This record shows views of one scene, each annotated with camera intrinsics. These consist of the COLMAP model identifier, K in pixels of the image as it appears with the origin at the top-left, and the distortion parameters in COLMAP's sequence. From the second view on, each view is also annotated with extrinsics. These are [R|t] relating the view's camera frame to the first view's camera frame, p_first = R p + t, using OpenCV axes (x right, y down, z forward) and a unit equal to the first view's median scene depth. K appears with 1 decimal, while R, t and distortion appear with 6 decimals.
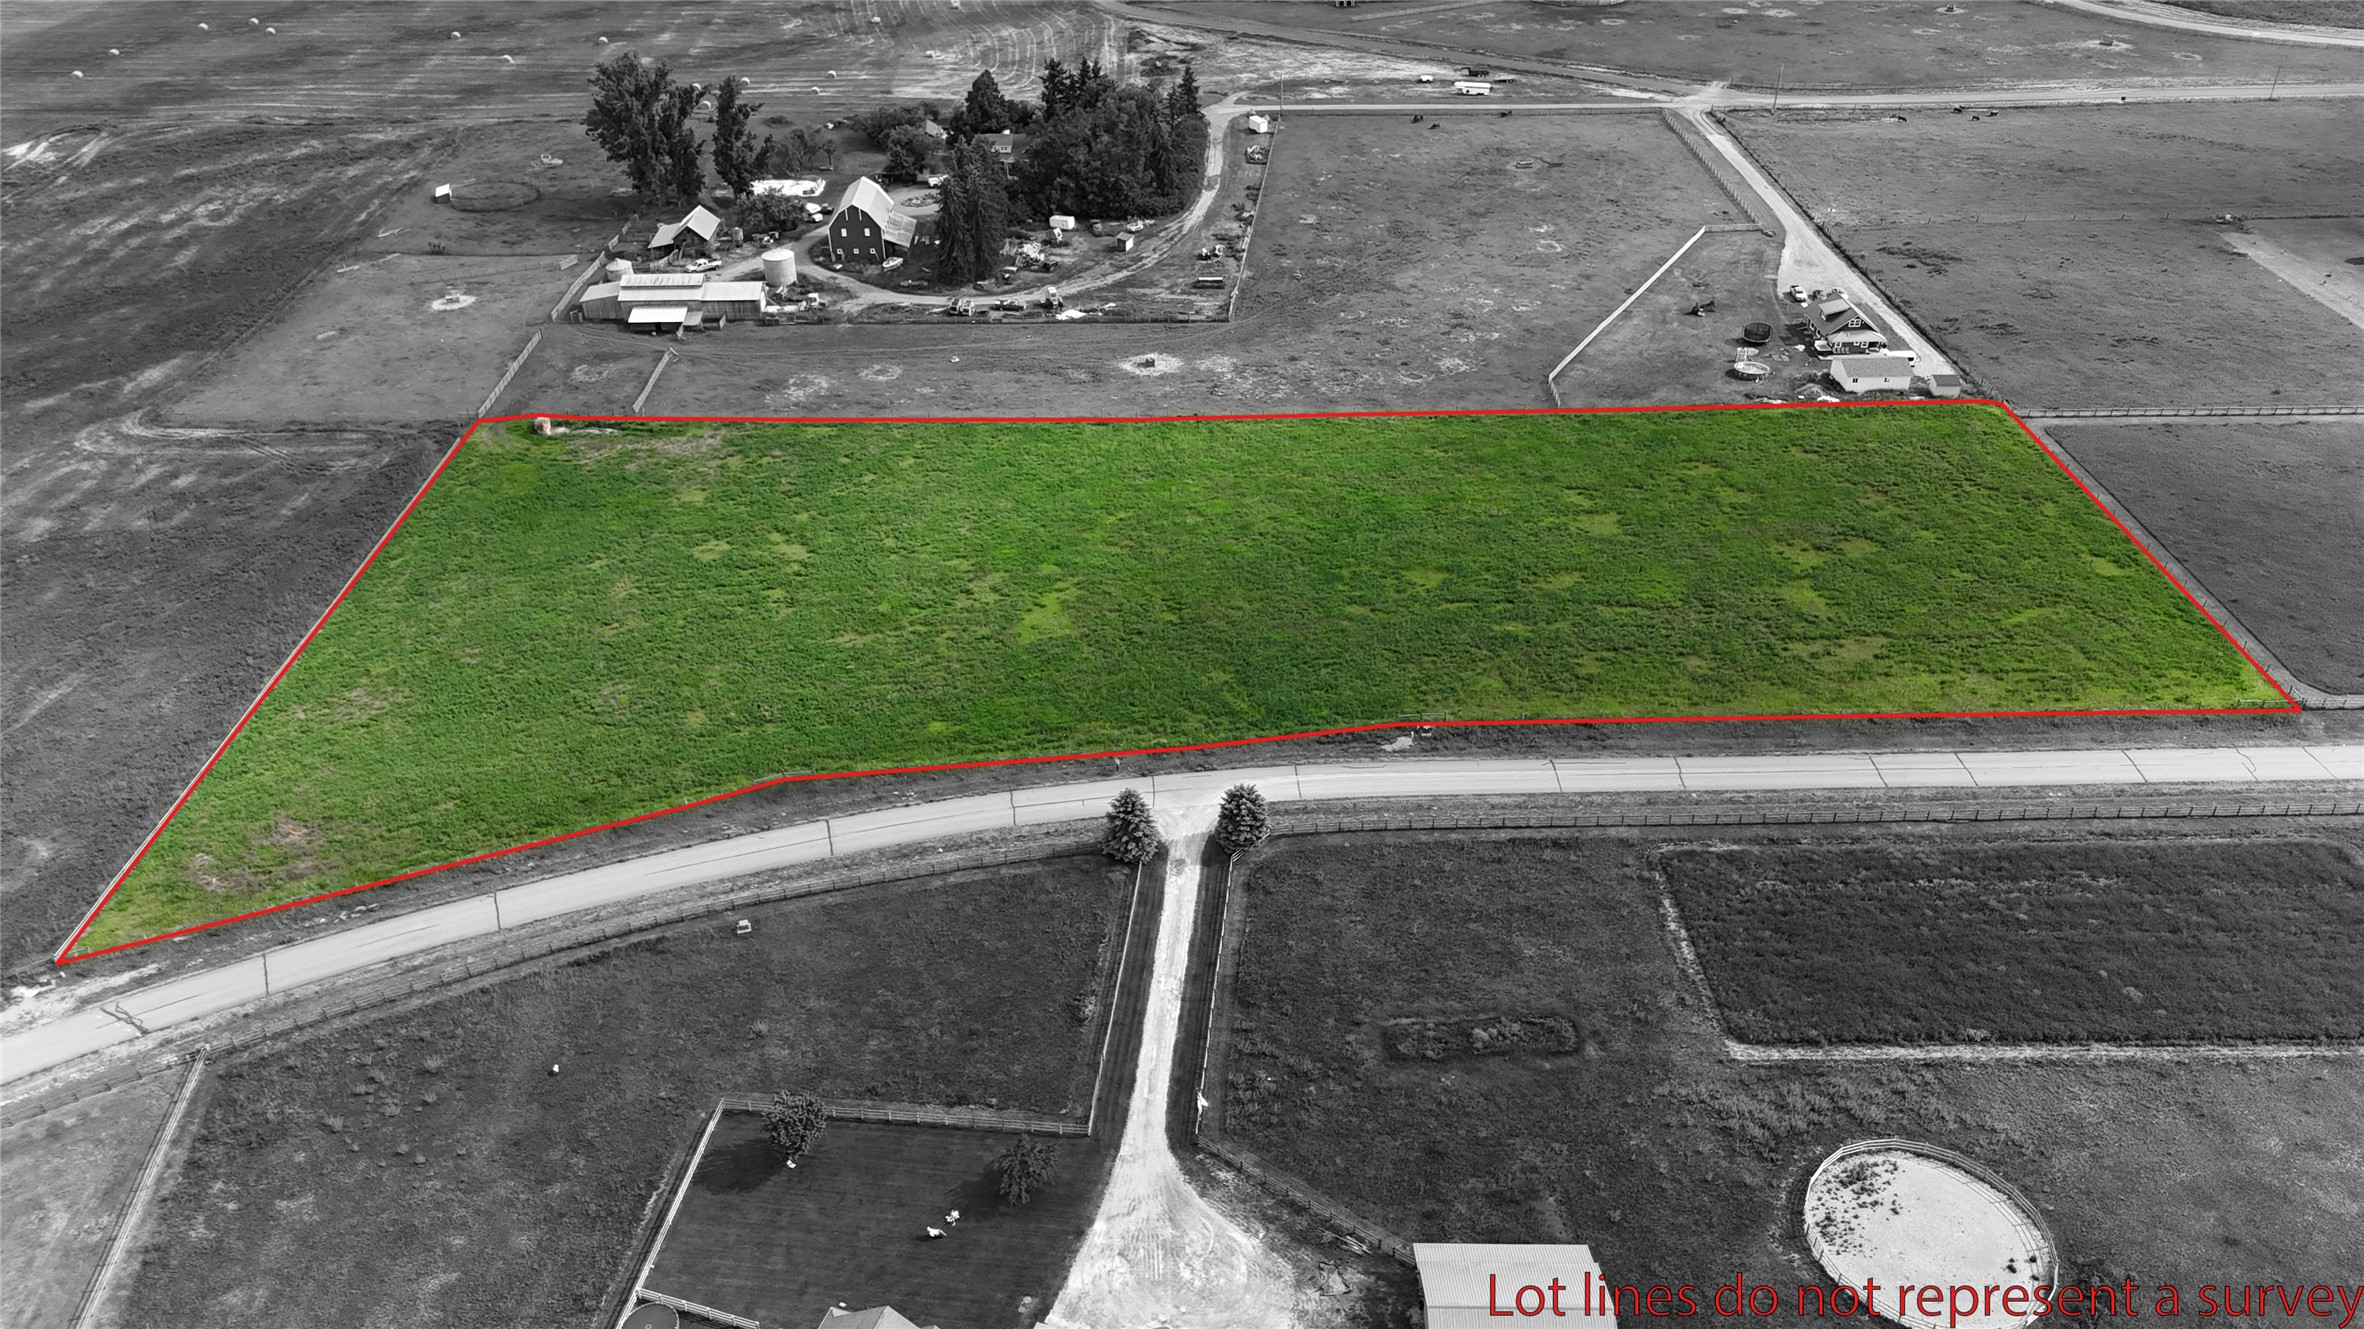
lens RADIAL K [[1742.1, 0, 1191.2], [0, 1742.1, 665.4], [0, 0, 1]] dist [0.062263, -0.056951]
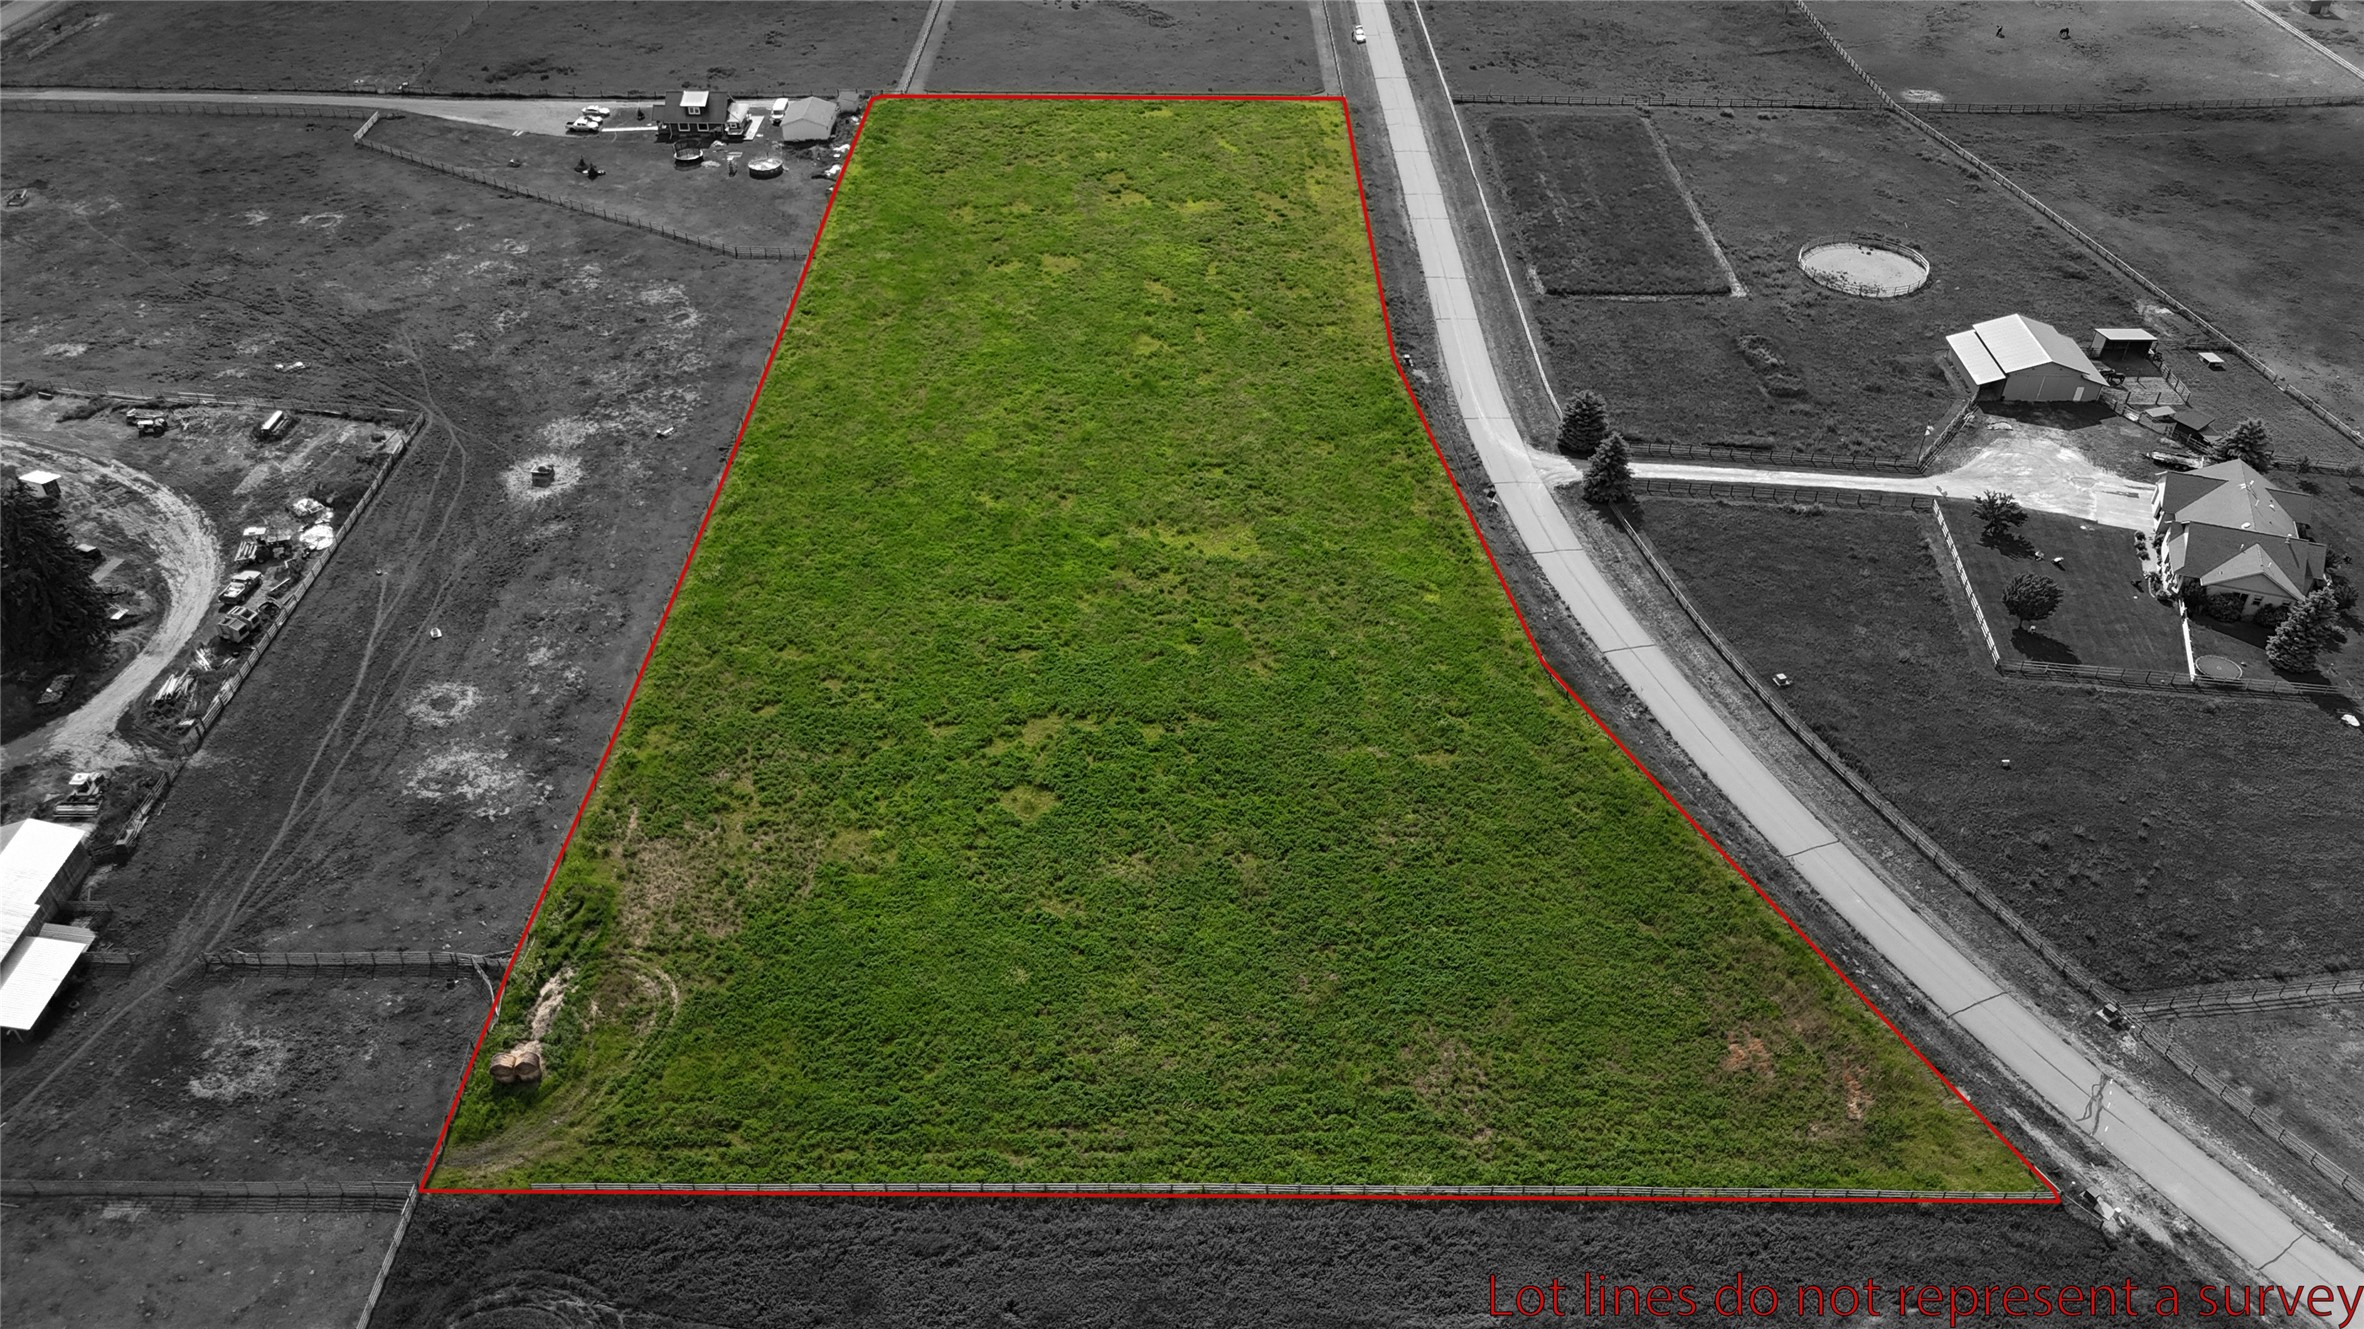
lens RADIAL K [[1742.1, 0, 1187.2], [0, 1742.1, 662.3], [0, 0, 1]] dist [0.062263, -0.056951]
pose [[0.020626, -0.603420, 0.797157, -0.678466], [0.532562, 0.681424, 0.502035, -0.359641], [-0.846140, 0.414180, 0.335414, 0.576854]]
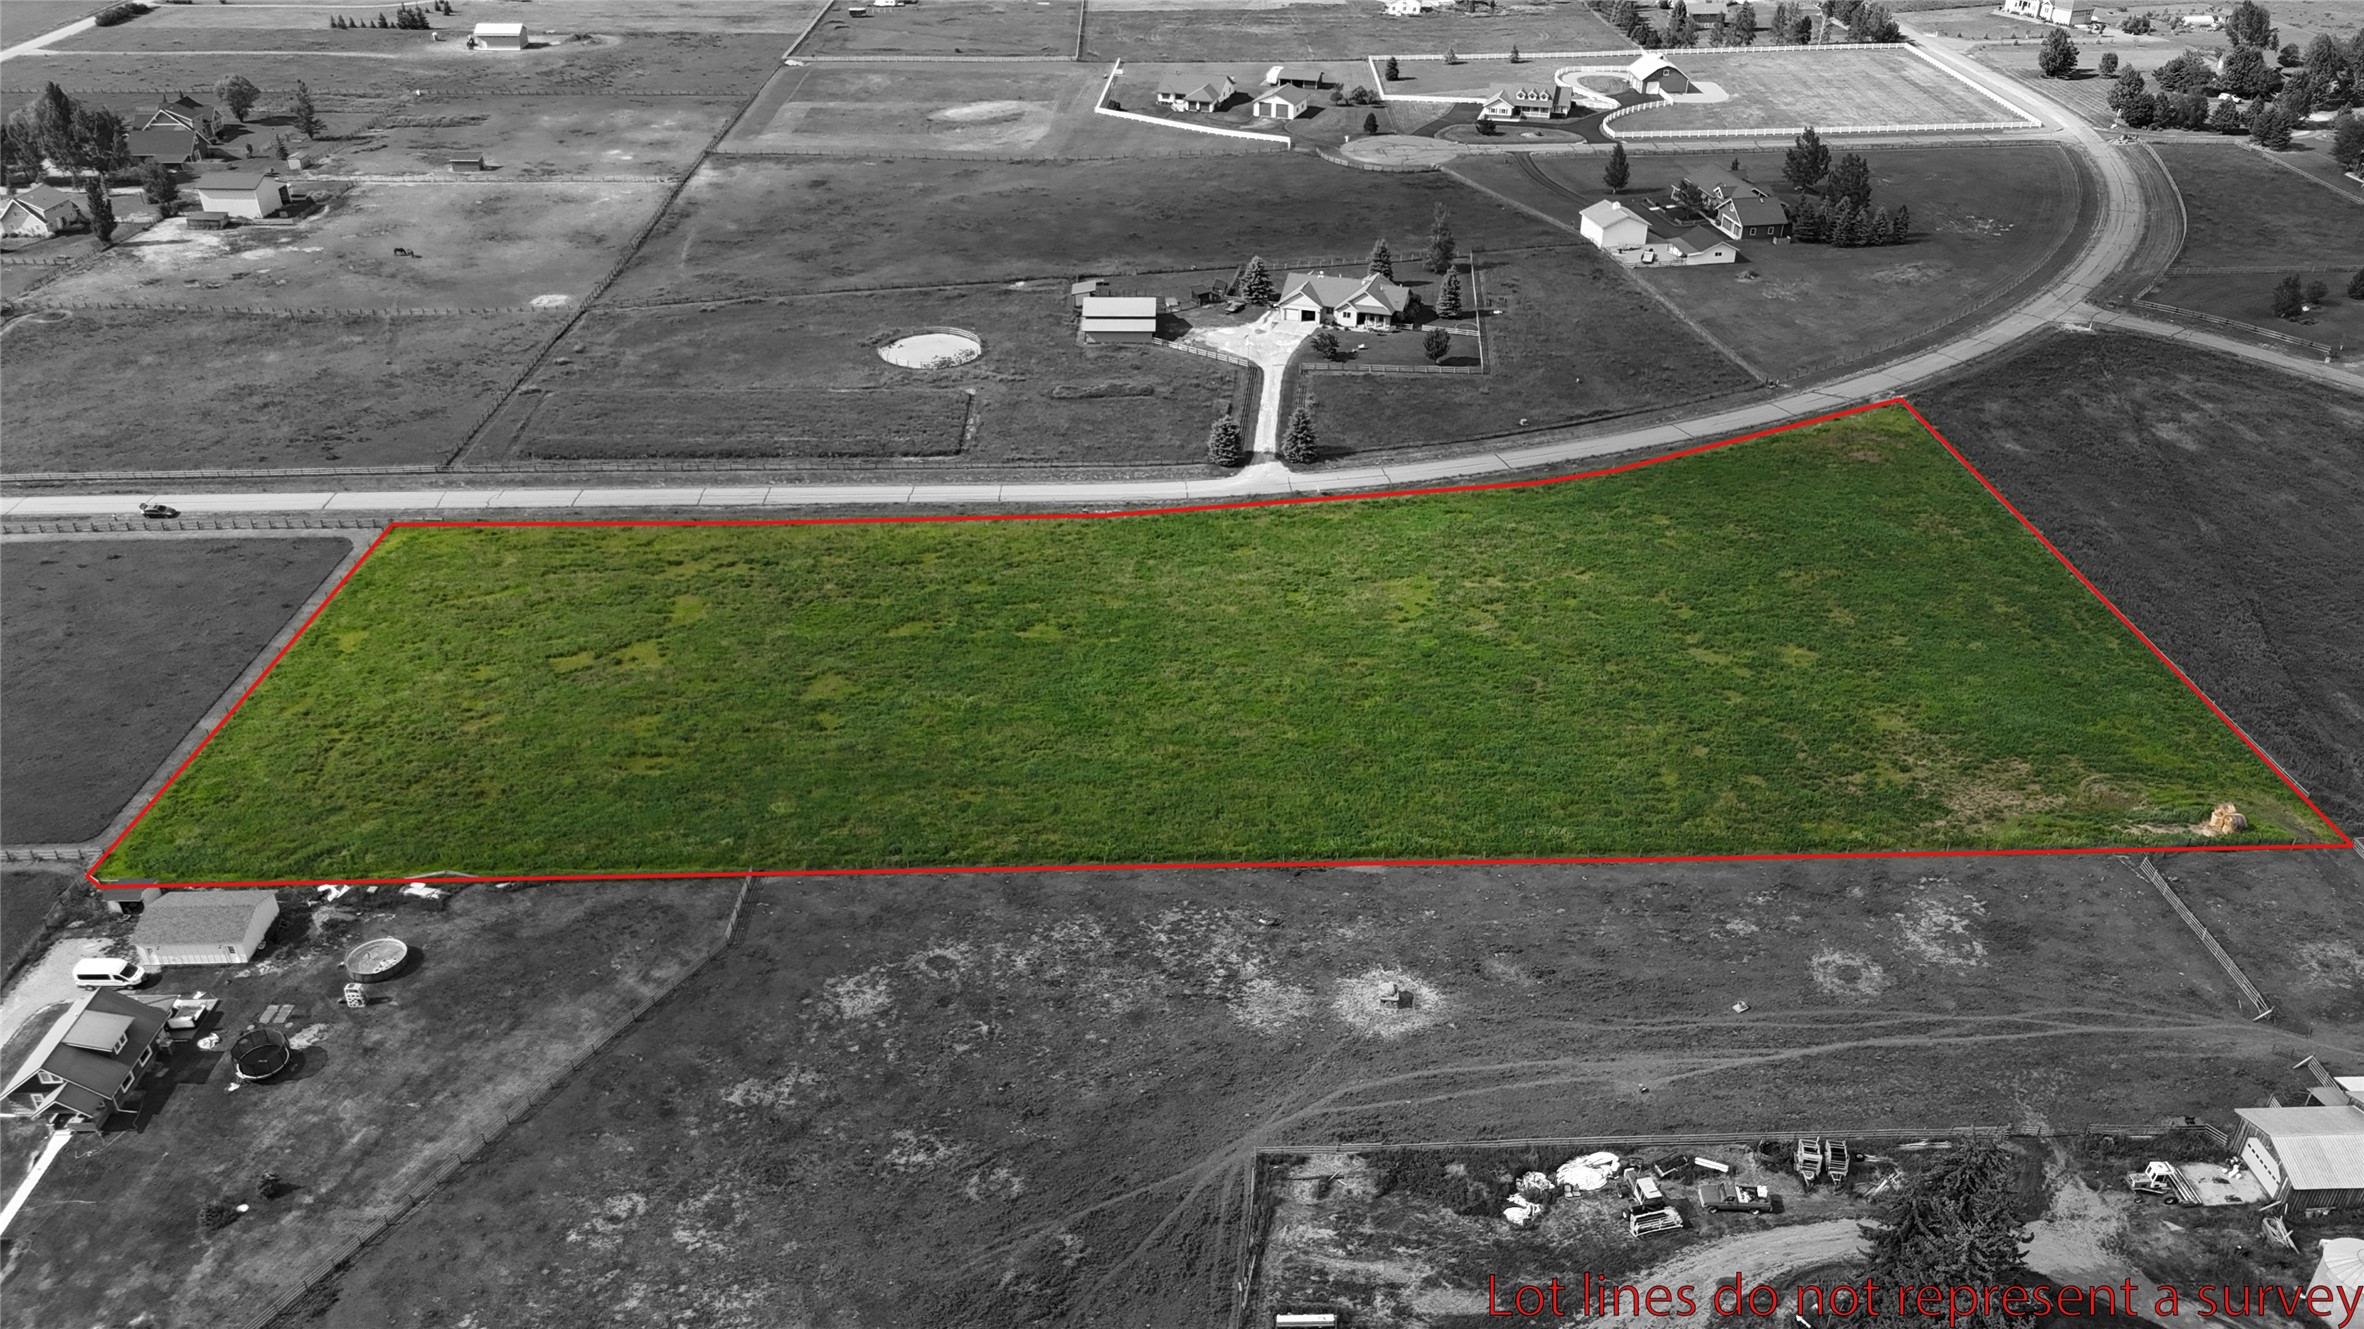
lens RADIAL K [[1742.1, 0, 1189.3], [0, 1742.1, 684.2], [0, 0, 1]] dist [0.062263, -0.056951]
pose [[-0.999941, 0.010804, -0.001256, 0.042994], [0.003733, 0.449383, 0.893332, -0.755762], [0.010216, 0.893274, -0.449396, 1.207081]]
